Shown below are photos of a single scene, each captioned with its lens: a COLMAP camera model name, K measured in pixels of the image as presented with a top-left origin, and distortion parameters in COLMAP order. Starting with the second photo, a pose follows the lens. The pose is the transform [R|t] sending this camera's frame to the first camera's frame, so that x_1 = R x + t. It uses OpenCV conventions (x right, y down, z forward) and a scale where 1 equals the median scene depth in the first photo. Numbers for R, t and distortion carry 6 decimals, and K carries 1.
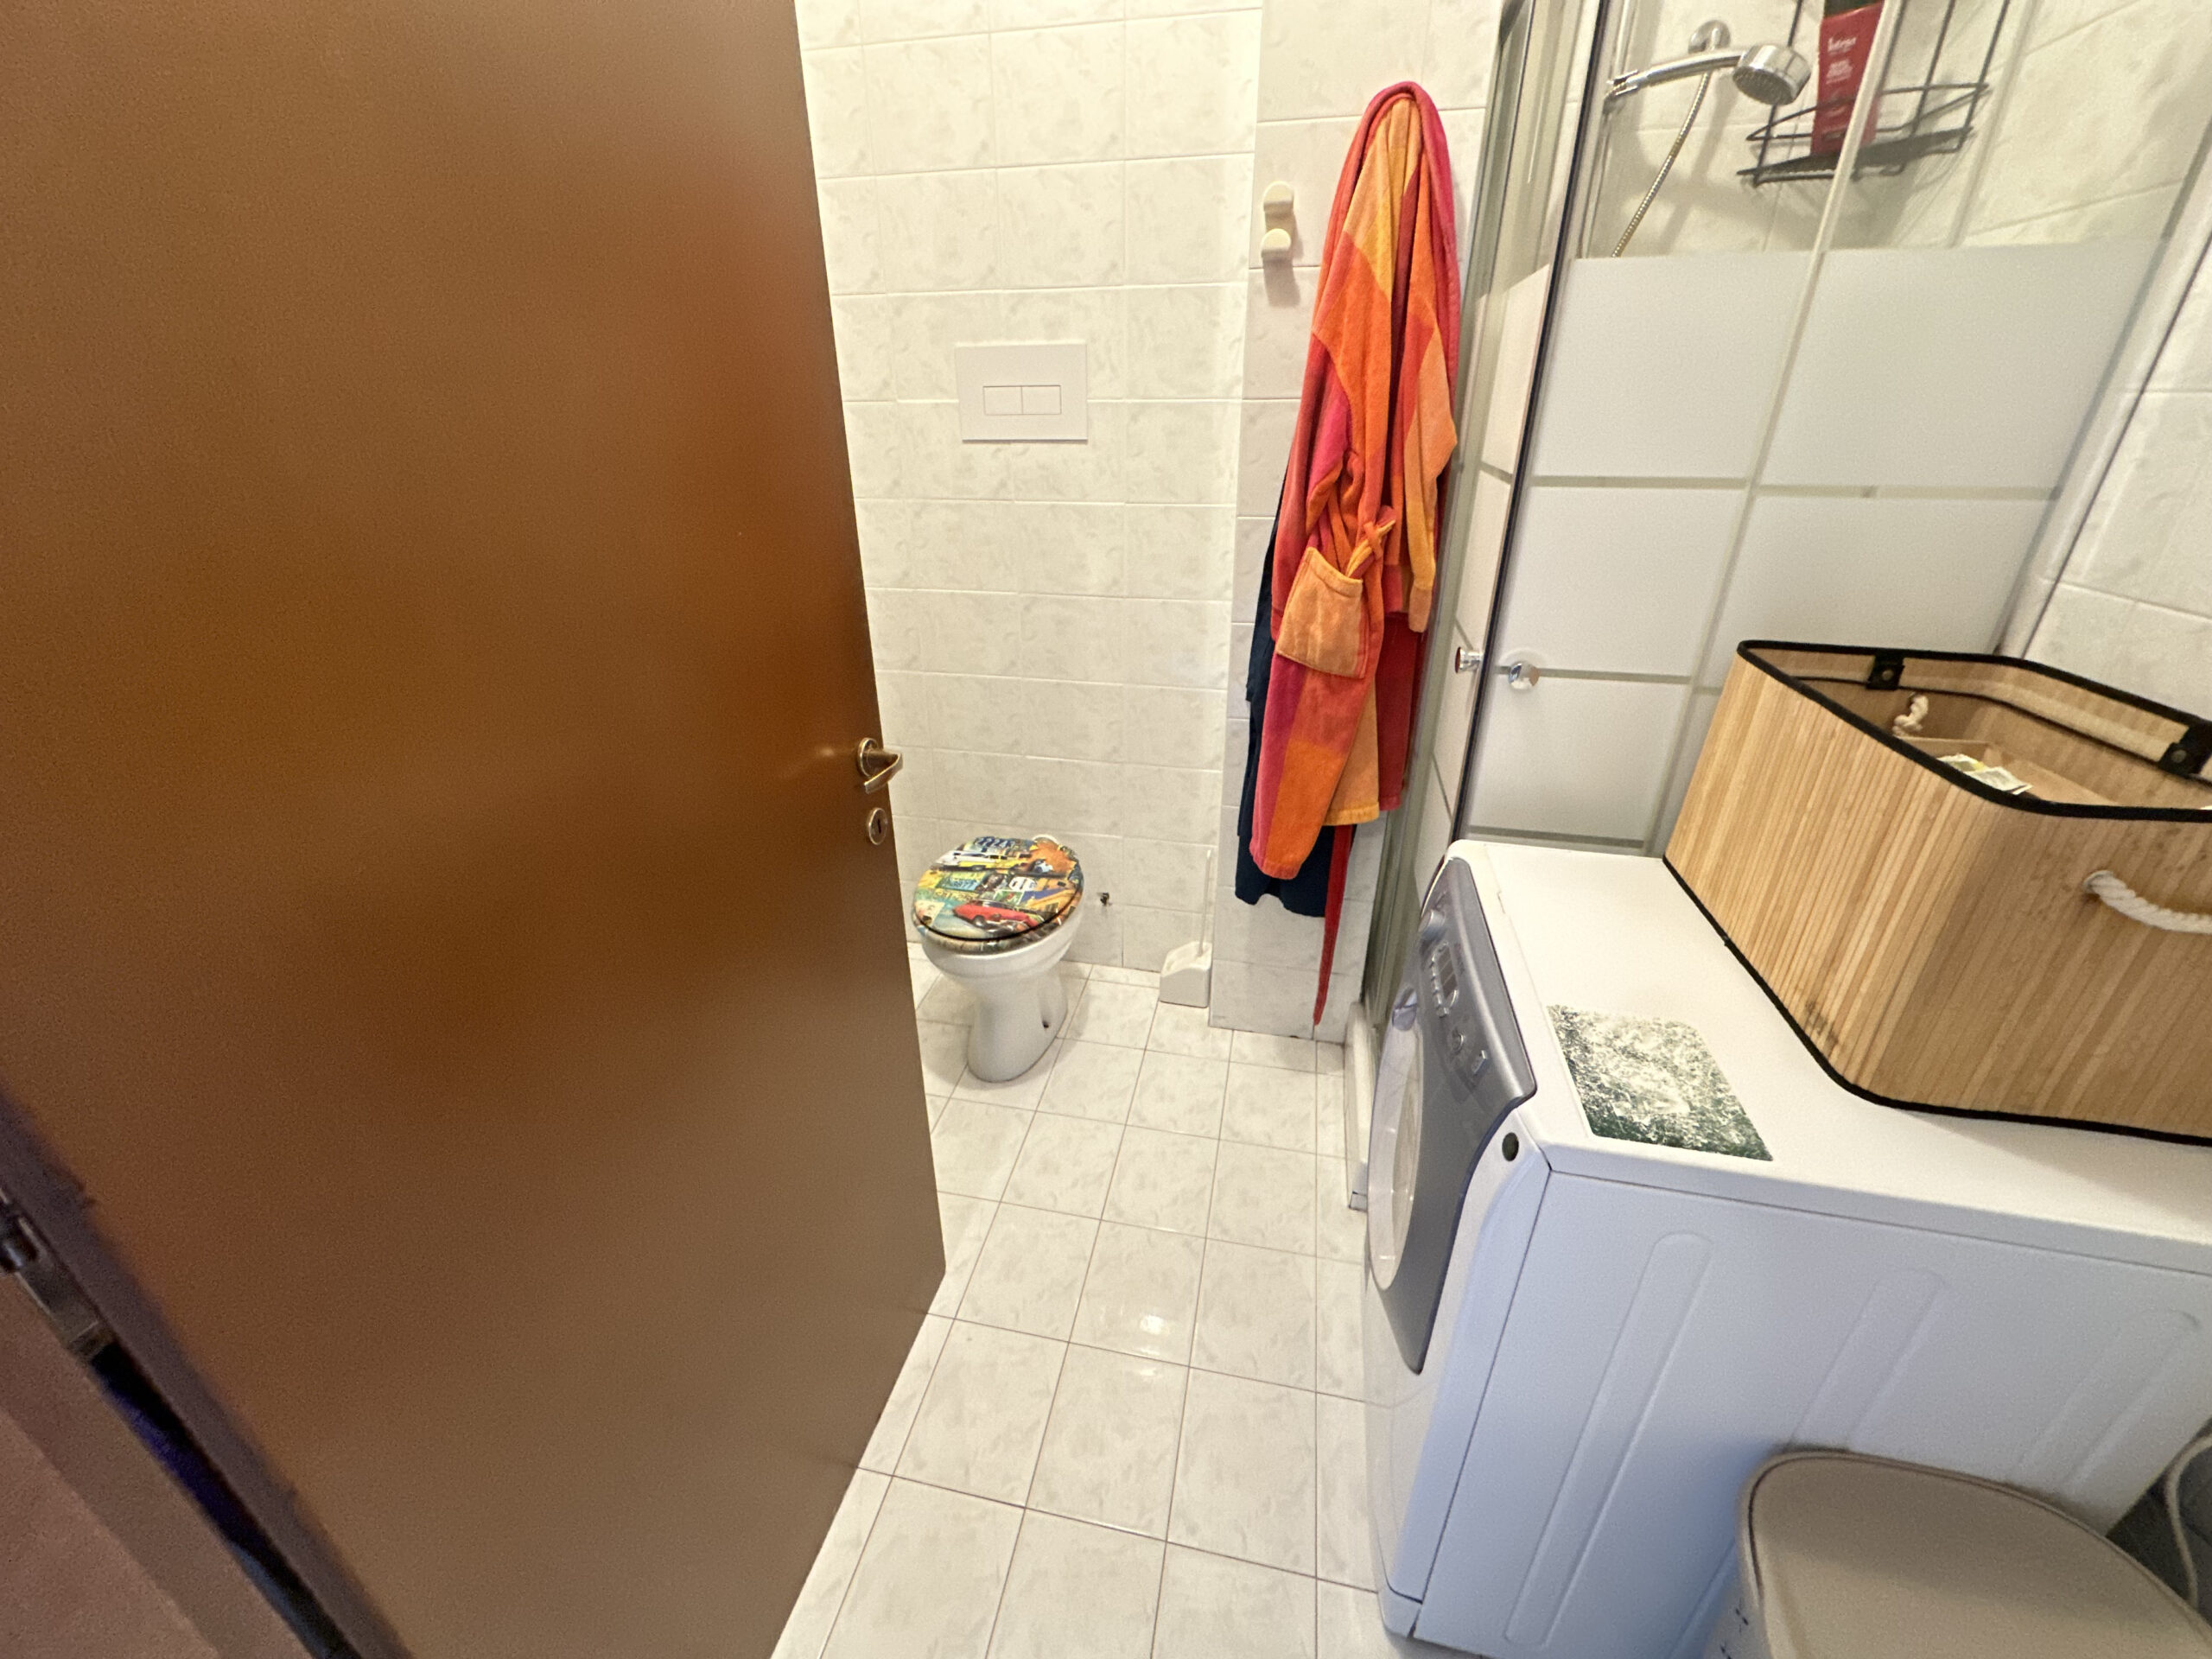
lens RADIAL K [[885.6, 0, 1108.5], [0, 885.6, 826.9], [0, 0, 1]] dist [-0.004938, 0.001021]
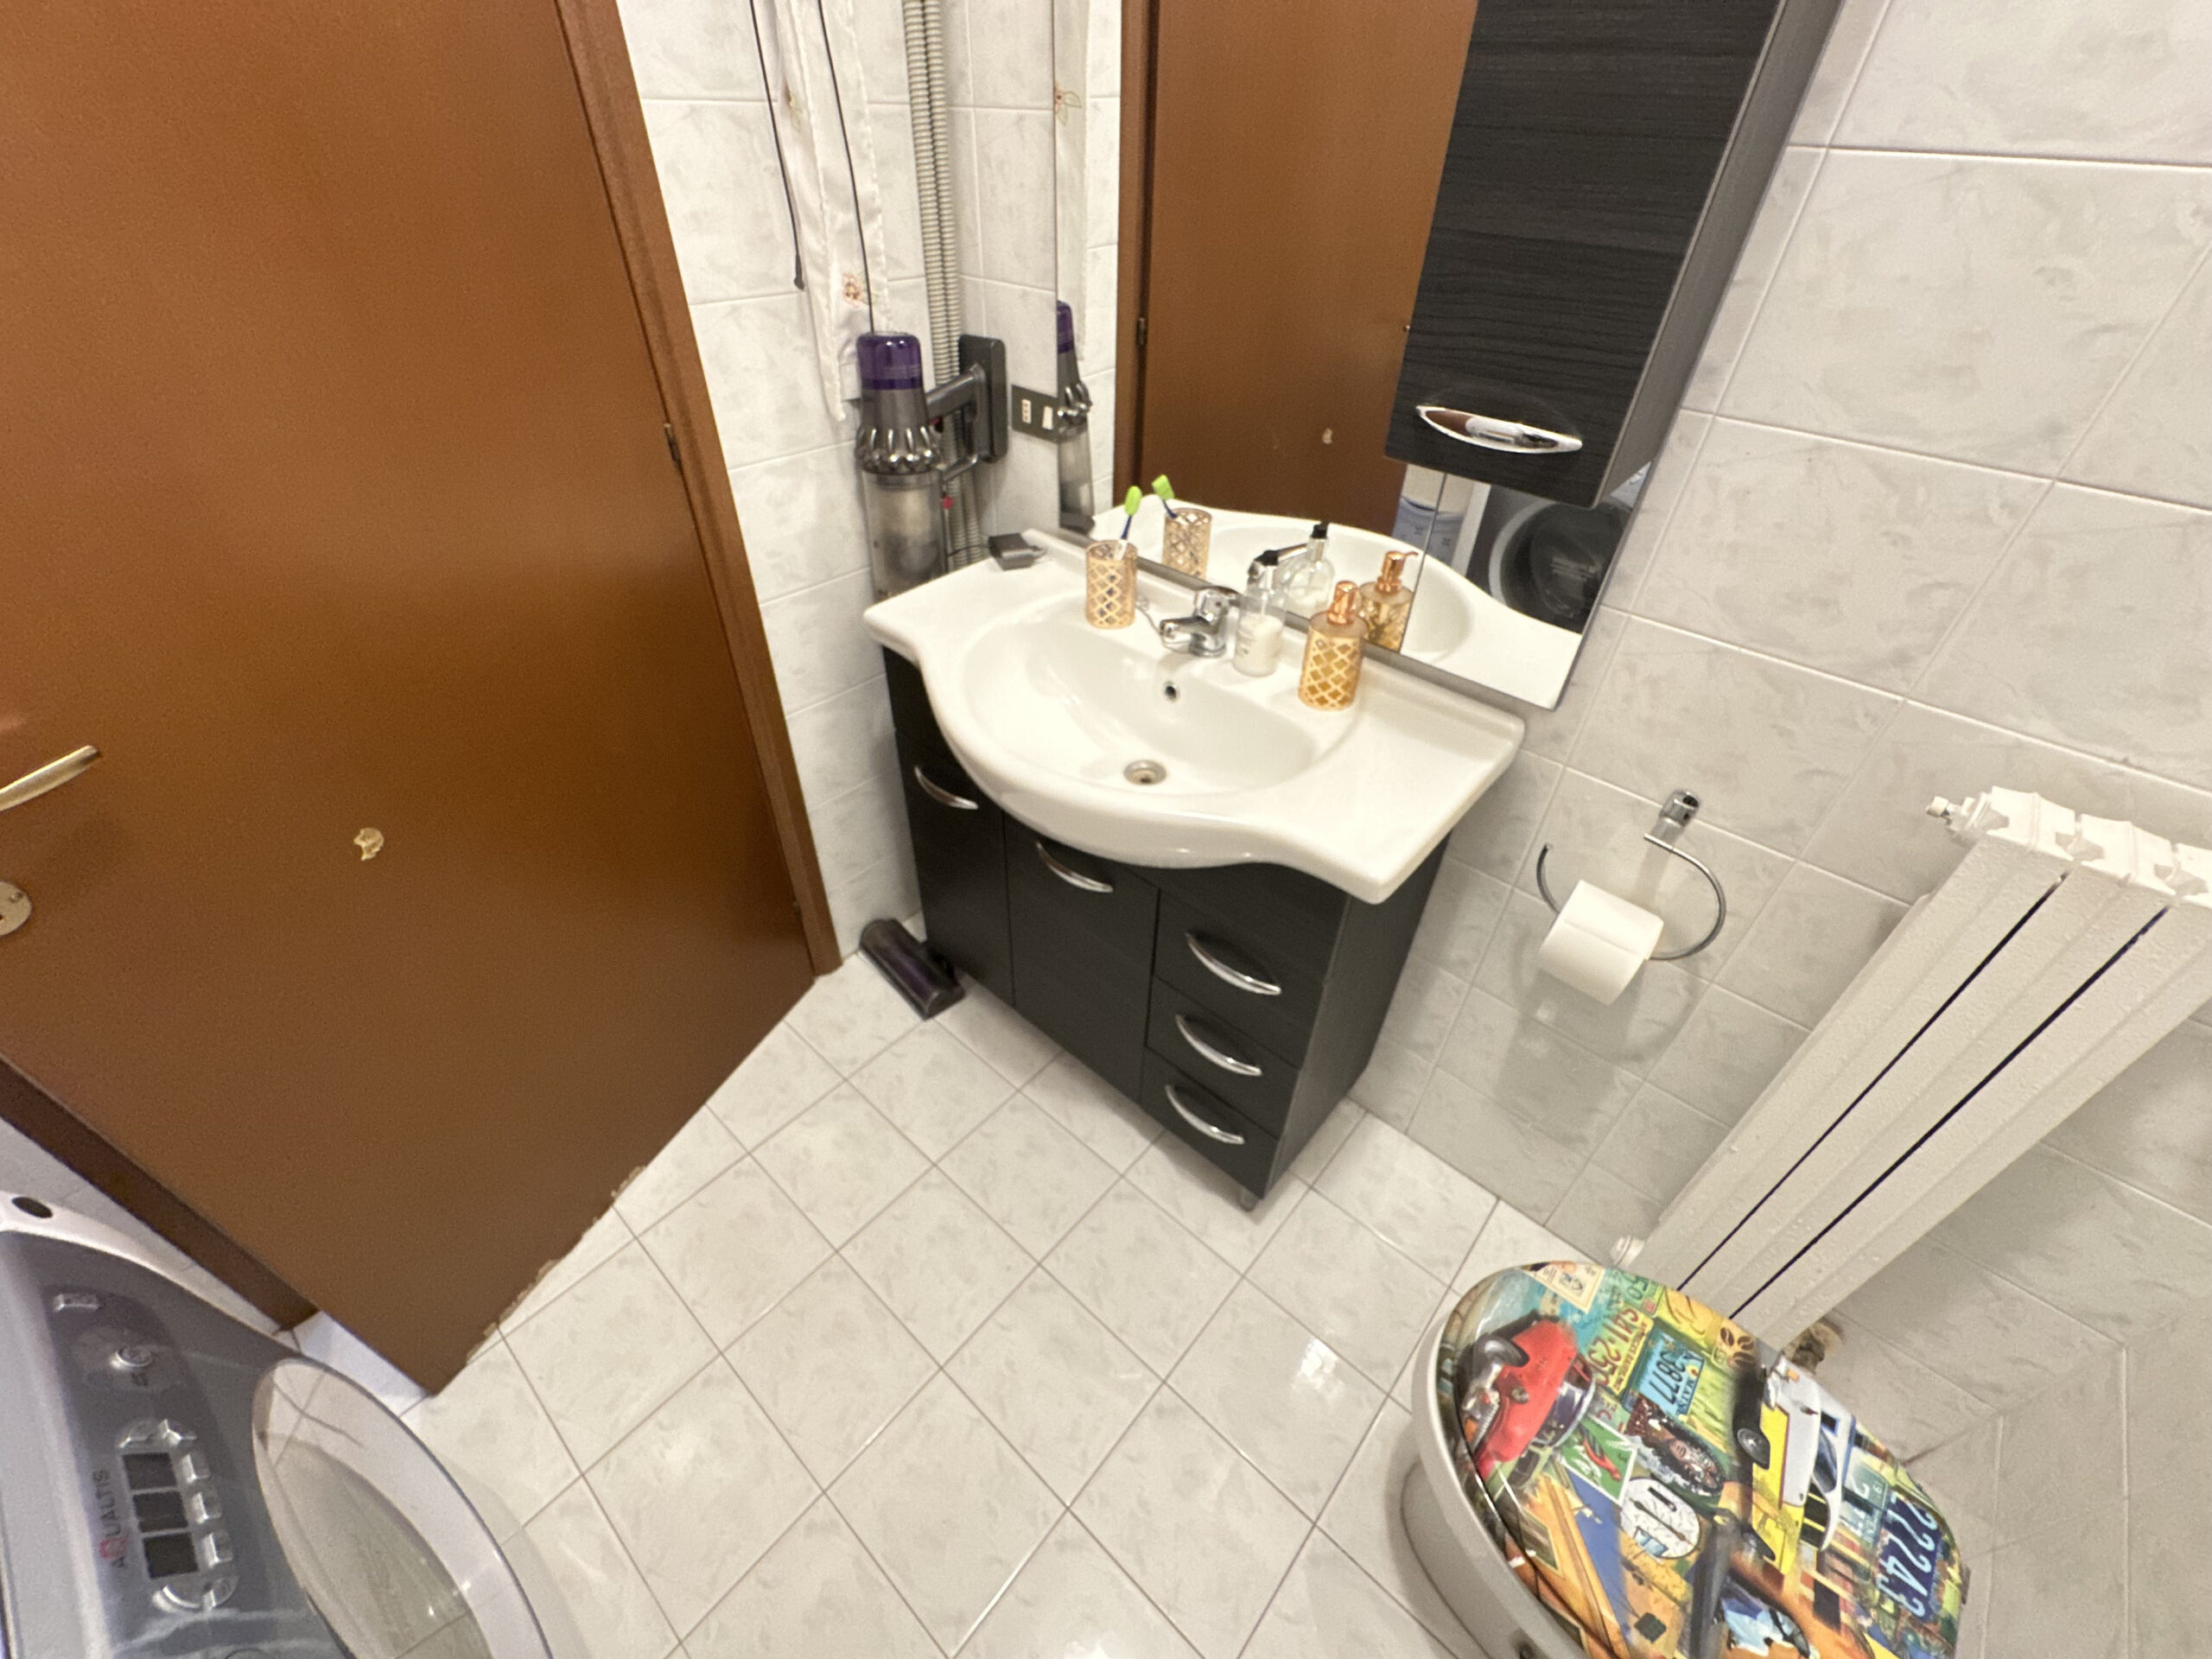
lens RADIAL K [[885.6, 0, 1108.5], [0, 885.6, 826.9], [0, 0, 1]] dist [-0.004938, 0.001021]
pose [[-0.492481, 0.537257, -0.684702, 0.133589], [-0.399455, 0.559429, 0.726274, -0.304709], [0.773239, 0.631184, -0.060898, 0.622091]]
